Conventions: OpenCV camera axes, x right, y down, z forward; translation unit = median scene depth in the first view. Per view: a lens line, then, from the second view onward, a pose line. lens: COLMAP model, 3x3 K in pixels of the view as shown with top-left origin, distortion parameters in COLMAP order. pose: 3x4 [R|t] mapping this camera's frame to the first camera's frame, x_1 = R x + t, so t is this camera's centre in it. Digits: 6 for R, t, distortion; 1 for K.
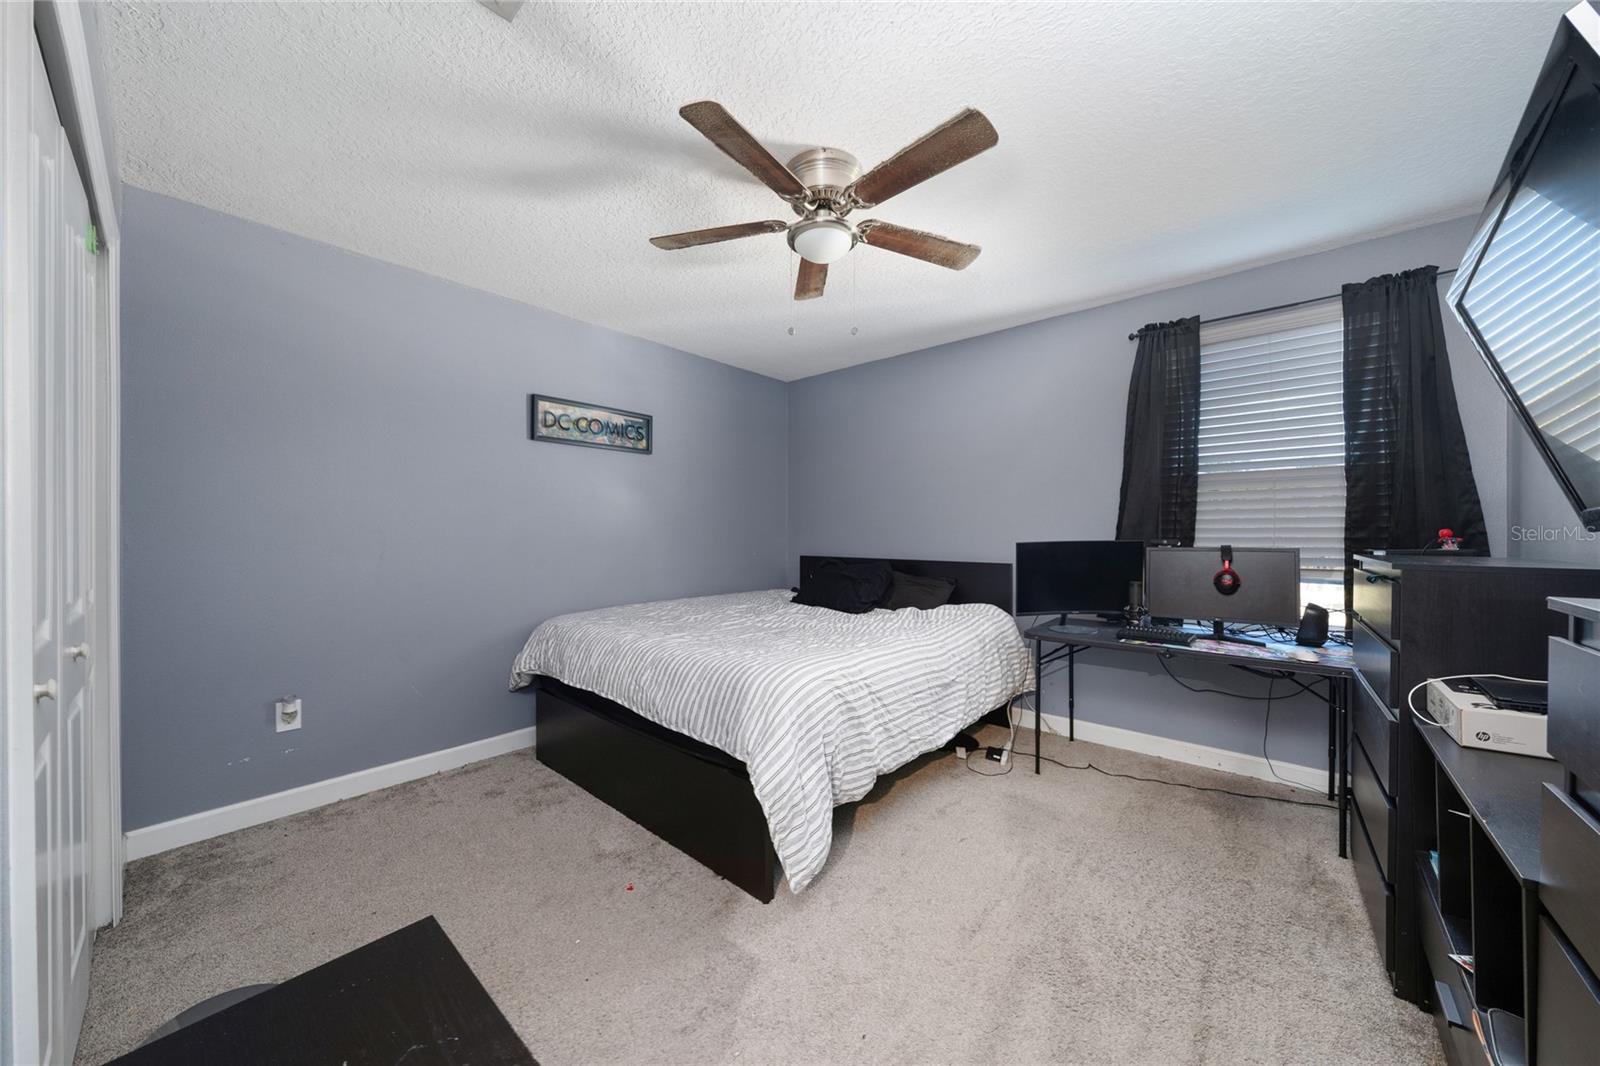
lens RADIAL K [[558.0, 0, 797.4], [0, 558.0, 531.0], [0, 0, 1]] dist [0.001679, -0.000175]
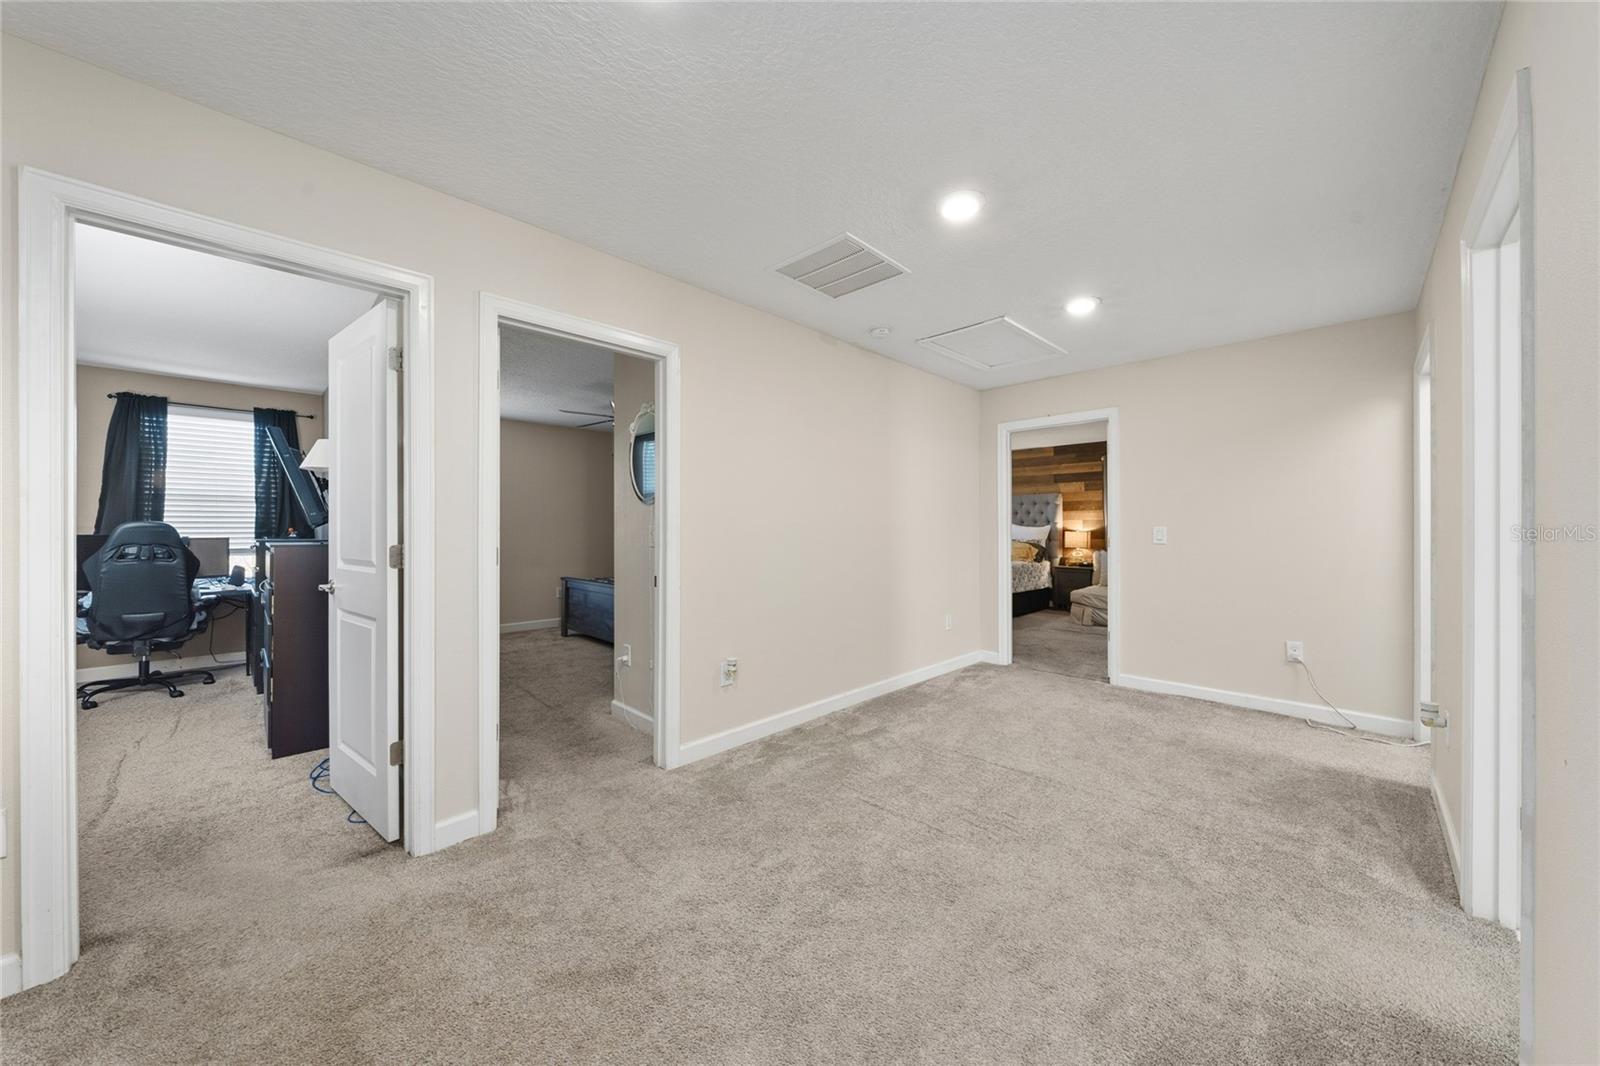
lens RADIAL K [[558.0, 0, 798.3], [0, 558.0, 526.2], [0, 0, 1]] dist [0.001679, -0.000175]
pose [[0.044327, 0.007986, 0.998985, -0.944743], [-0.007244, 0.999944, -0.007672, -0.008170], [-0.998991, -0.006896, 0.044383, -1.049359]]
